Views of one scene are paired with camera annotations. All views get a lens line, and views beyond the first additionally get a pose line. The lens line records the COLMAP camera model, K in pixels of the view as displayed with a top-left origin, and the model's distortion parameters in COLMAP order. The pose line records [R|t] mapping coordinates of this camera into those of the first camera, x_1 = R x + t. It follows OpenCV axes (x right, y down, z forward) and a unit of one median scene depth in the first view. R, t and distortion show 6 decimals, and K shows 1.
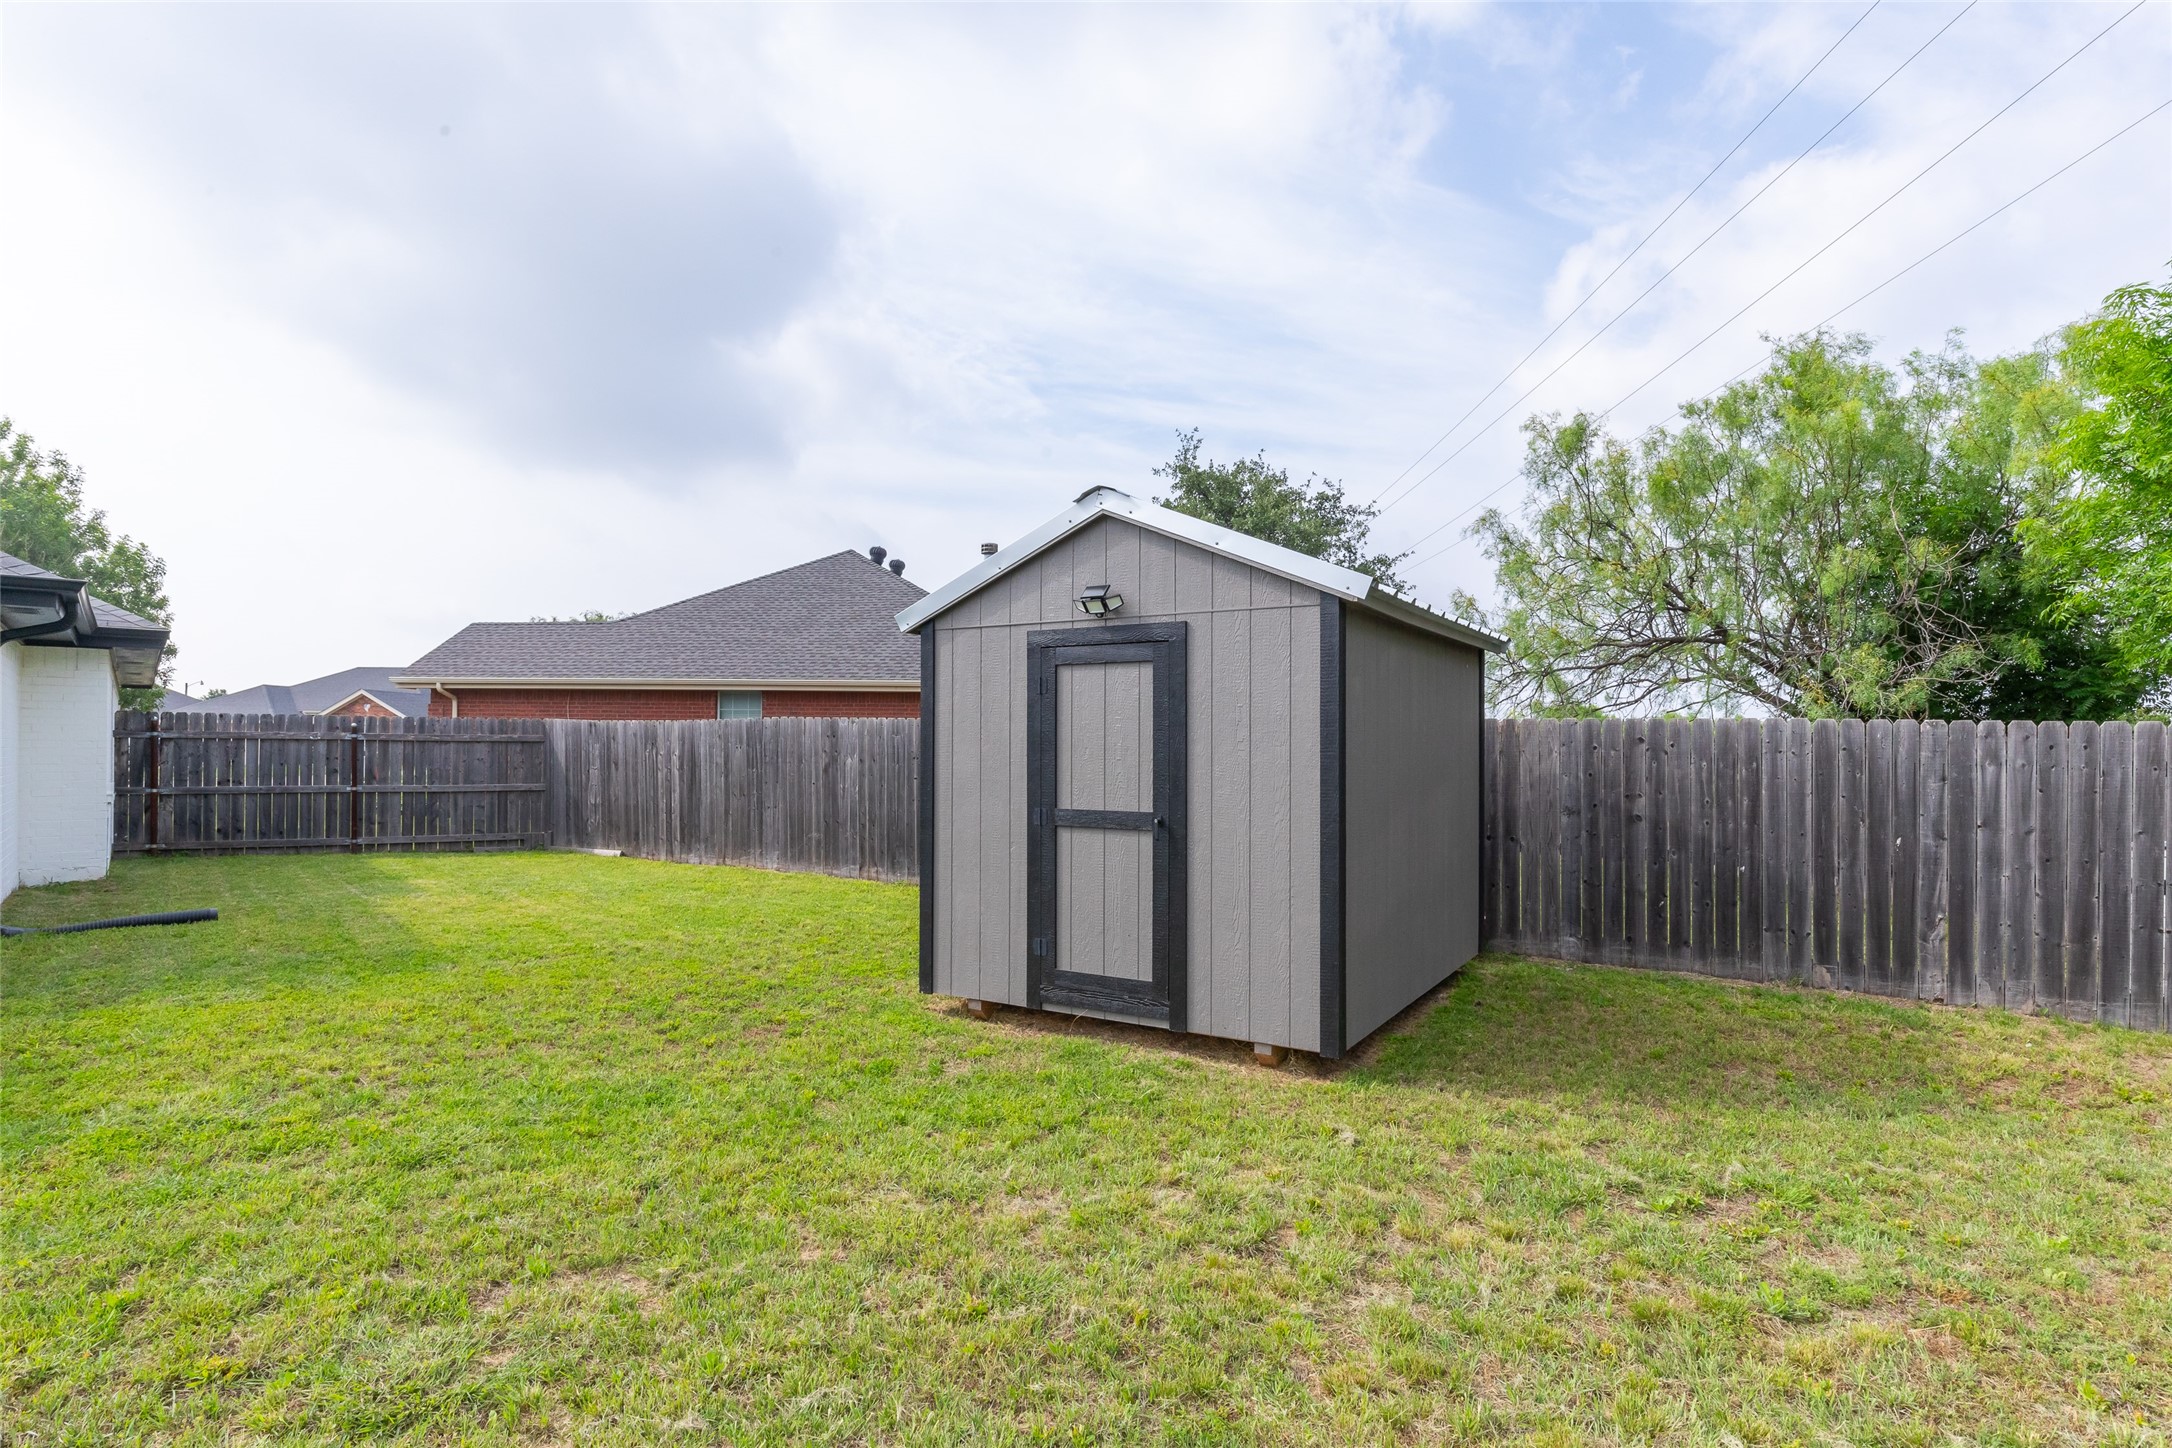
lens RADIAL K [[1077.7, 0, 1083.7], [0, 1077.7, 740.1], [0, 0, 1]] dist [-0.019707, 0.000093]
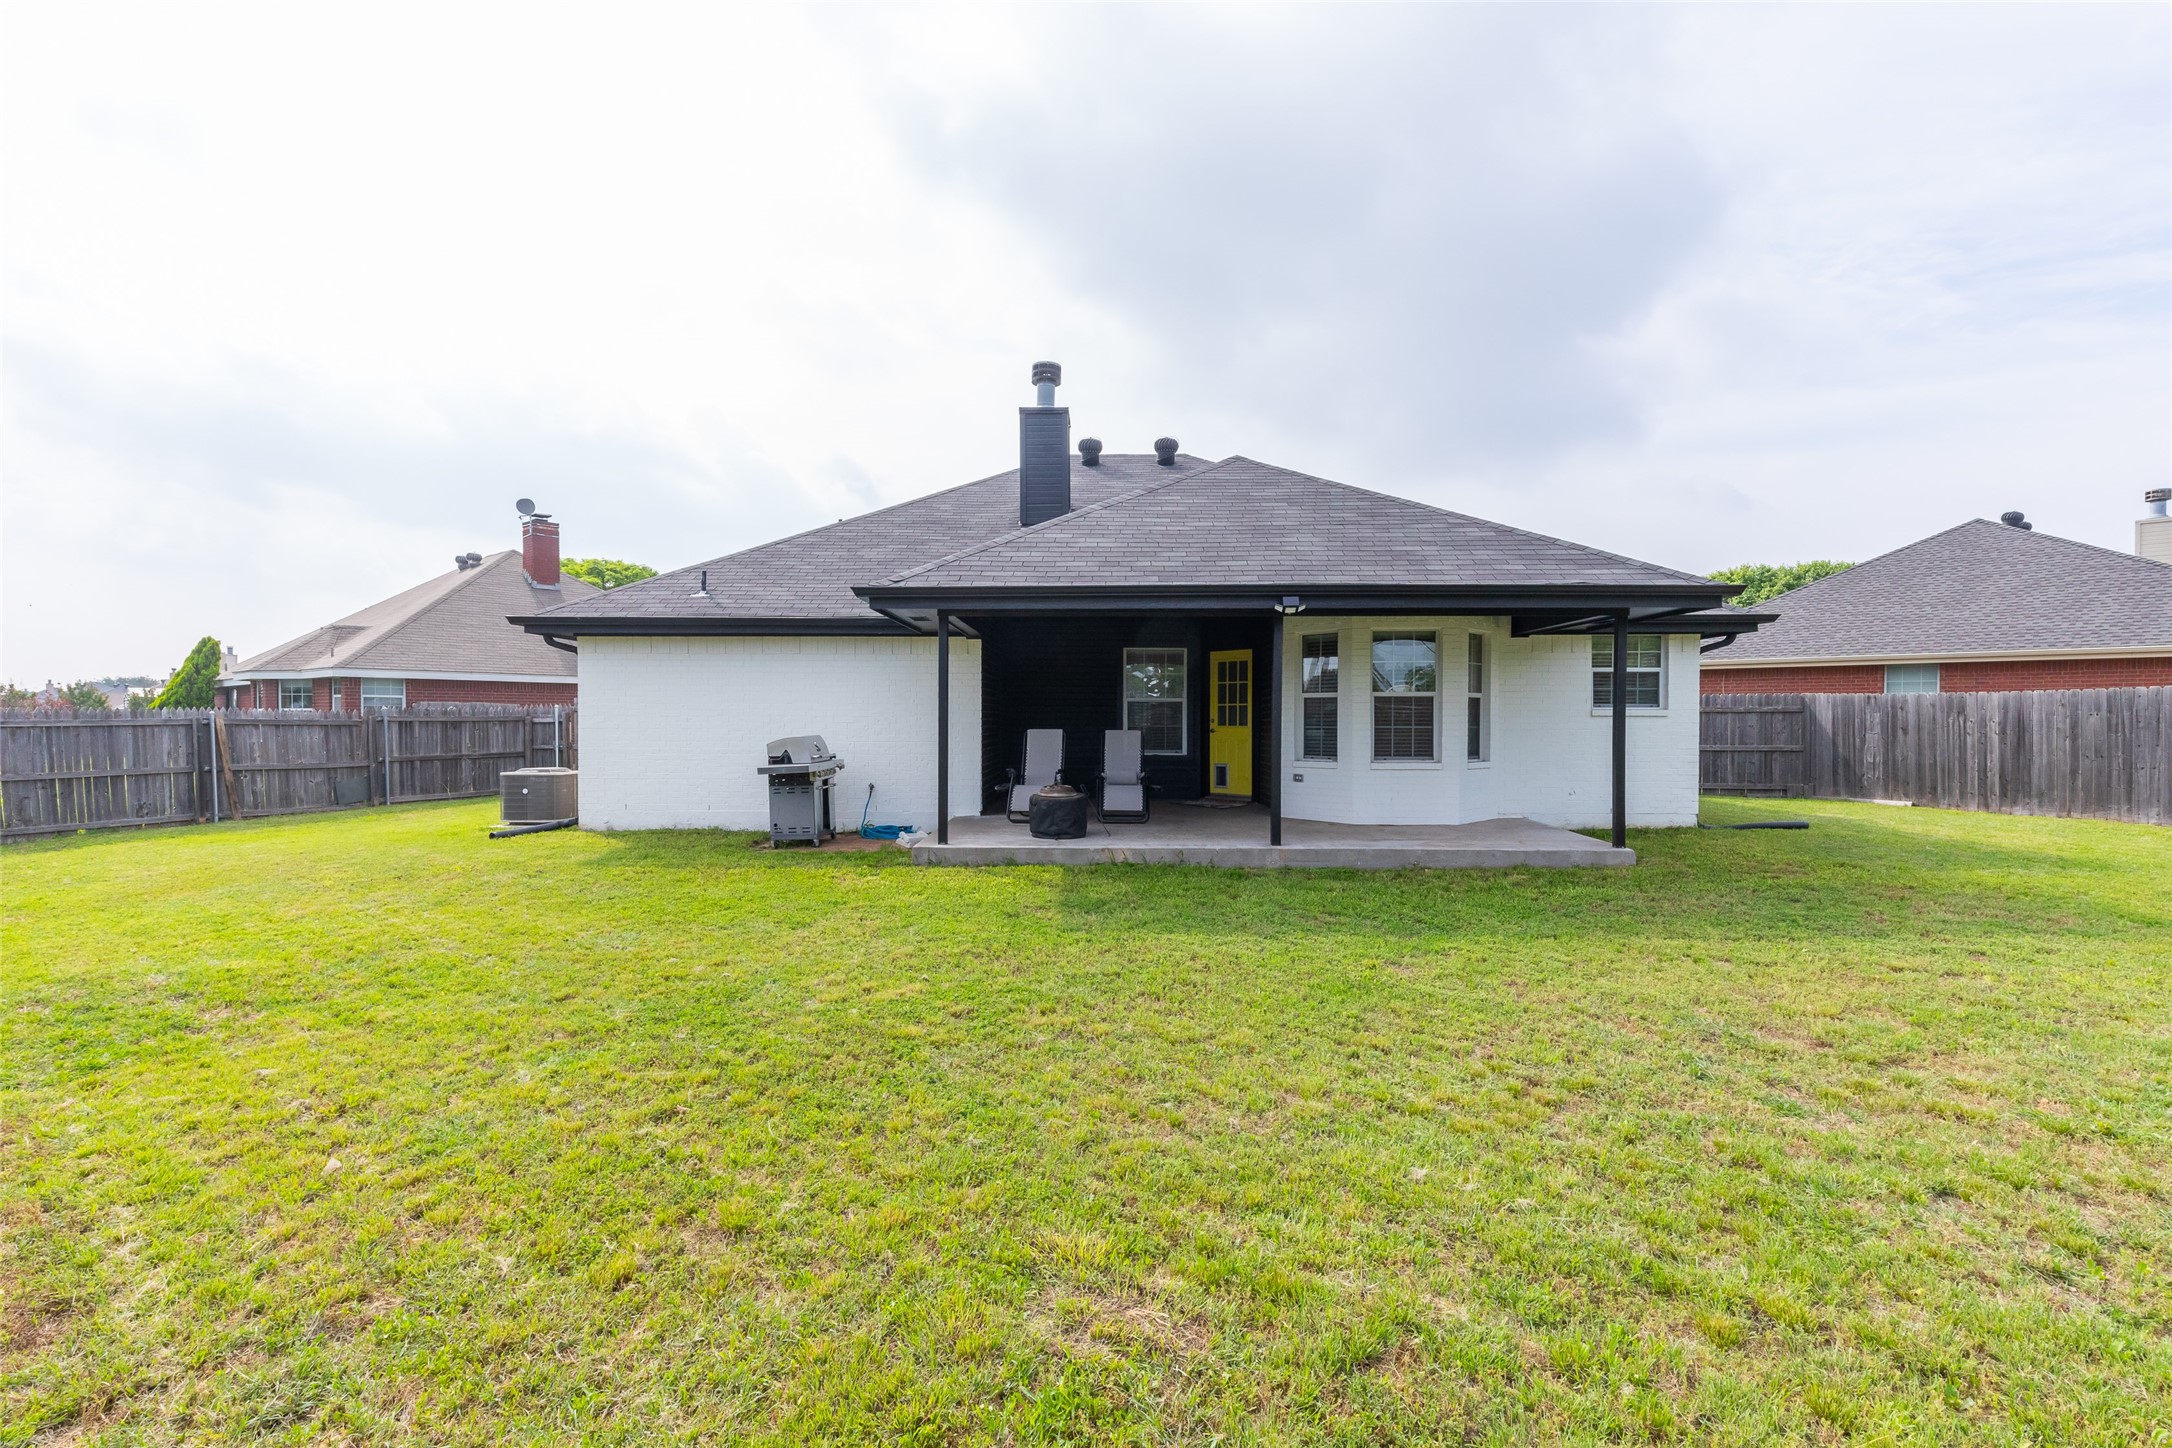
lens RADIAL K [[968.4, 0, 1073.0], [0, 968.4, 732.5], [0, 0, 1]] dist [-0.000205, -0.000154]
pose [[0.716246, 0.002453, -0.697844, -0.351137], [0.010710, 0.999837, 0.014507, -0.000143], [0.697766, -0.017865, 0.716103, -0.431256]]
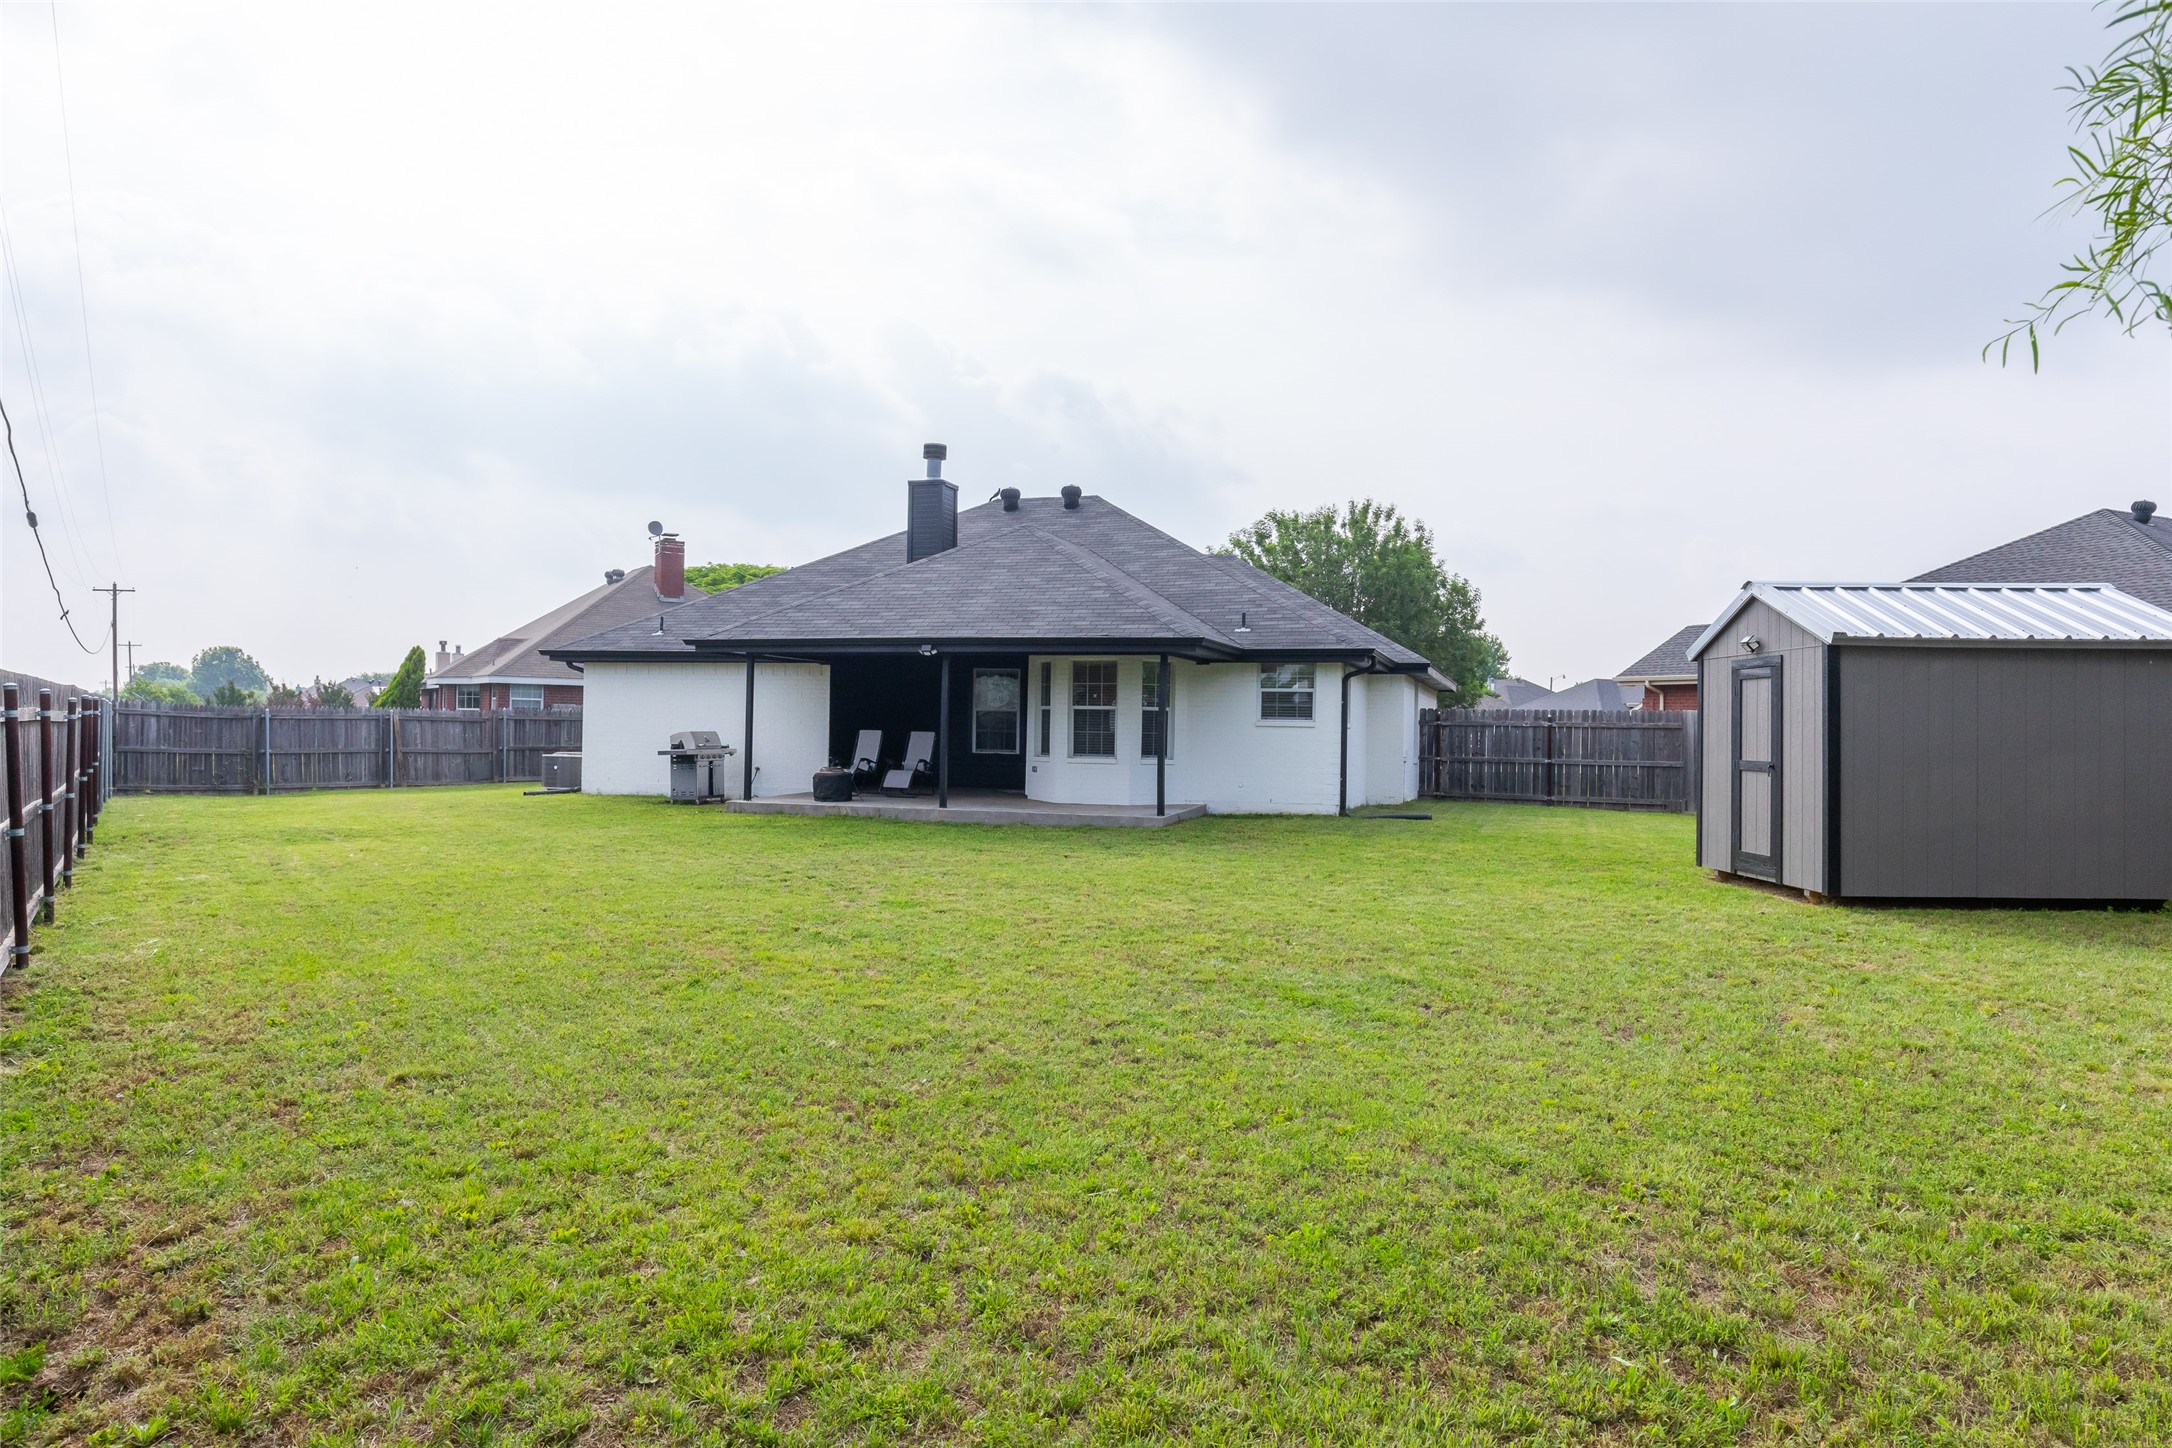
lens RADIAL K [[1297.9, 0, 1086.0], [0, 1297.9, 724.0], [0, 0, 1]] dist [0.000929, -0.000493]
pose [[0.496747, -0.001818, -0.867893, 0.510423], [-0.005146, 0.999974, -0.005040, 0.007848], [0.867880, 0.006970, 0.496725, -0.396092]]
